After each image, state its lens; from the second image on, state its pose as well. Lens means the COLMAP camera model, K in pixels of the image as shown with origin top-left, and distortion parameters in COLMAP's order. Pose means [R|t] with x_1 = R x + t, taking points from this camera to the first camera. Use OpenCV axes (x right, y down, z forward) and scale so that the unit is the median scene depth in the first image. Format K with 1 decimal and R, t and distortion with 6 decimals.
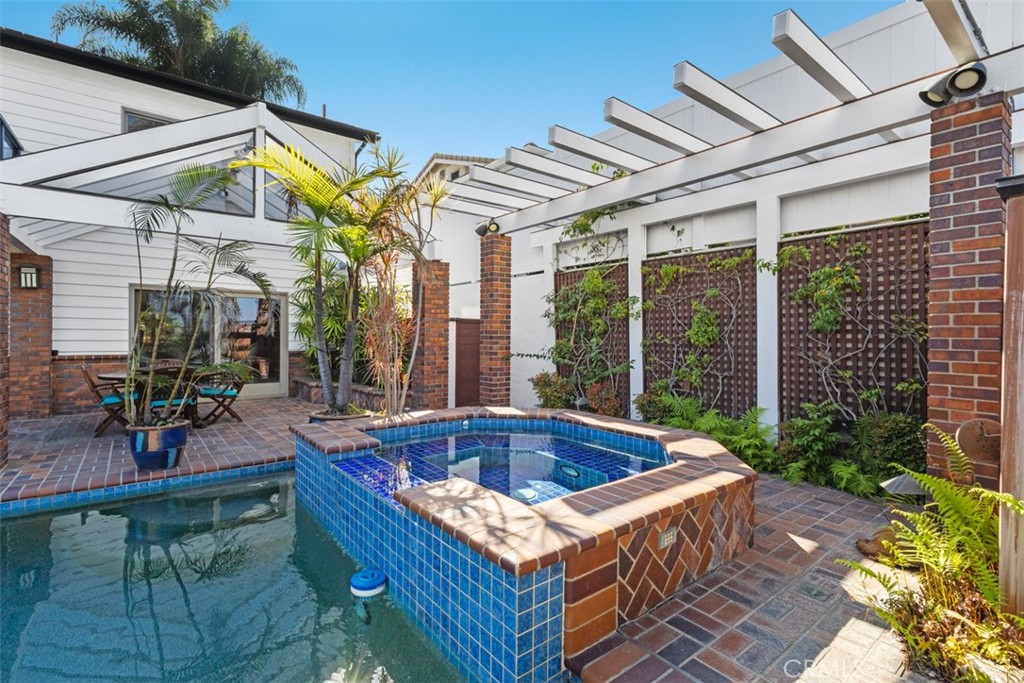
lens RADIAL K [[477.8, 0, 515.5], [0, 477.8, 324.8], [0, 0, 1]] dist [0.001186, 0.000209]
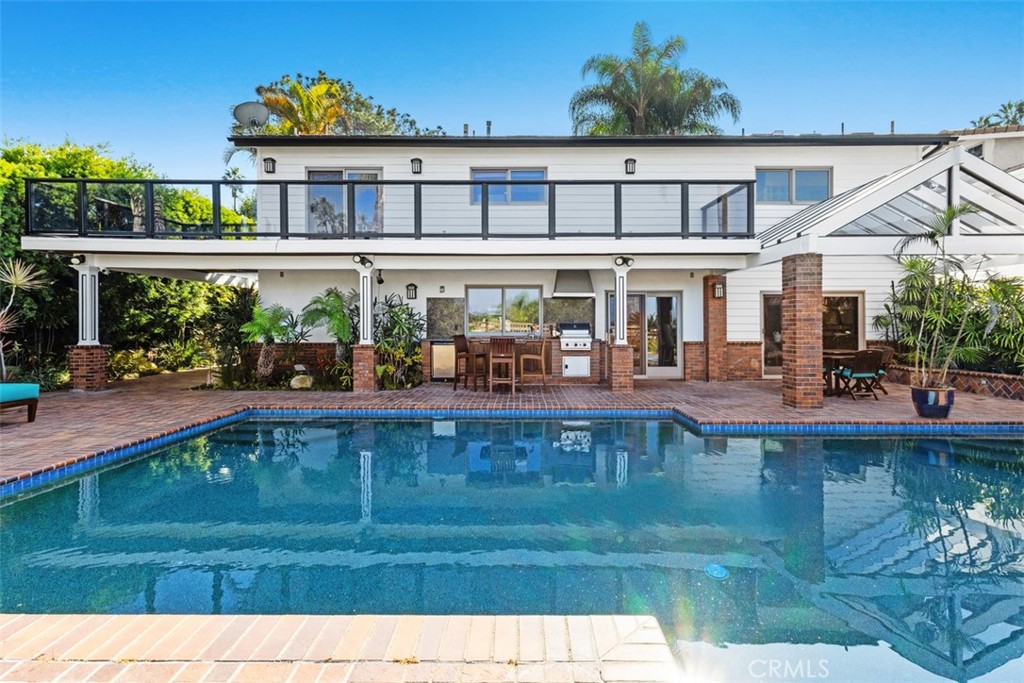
lens RADIAL K [[477.8, 0, 515.5], [0, 477.8, 324.8], [0, 0, 1]] dist [0.001186, 0.000209]
pose [[0.778709, -0.010785, -0.627292, -0.542538], [0.022635, 0.999684, 0.010911, -0.020282], [0.626977, -0.022696, 0.778707, -0.618751]]
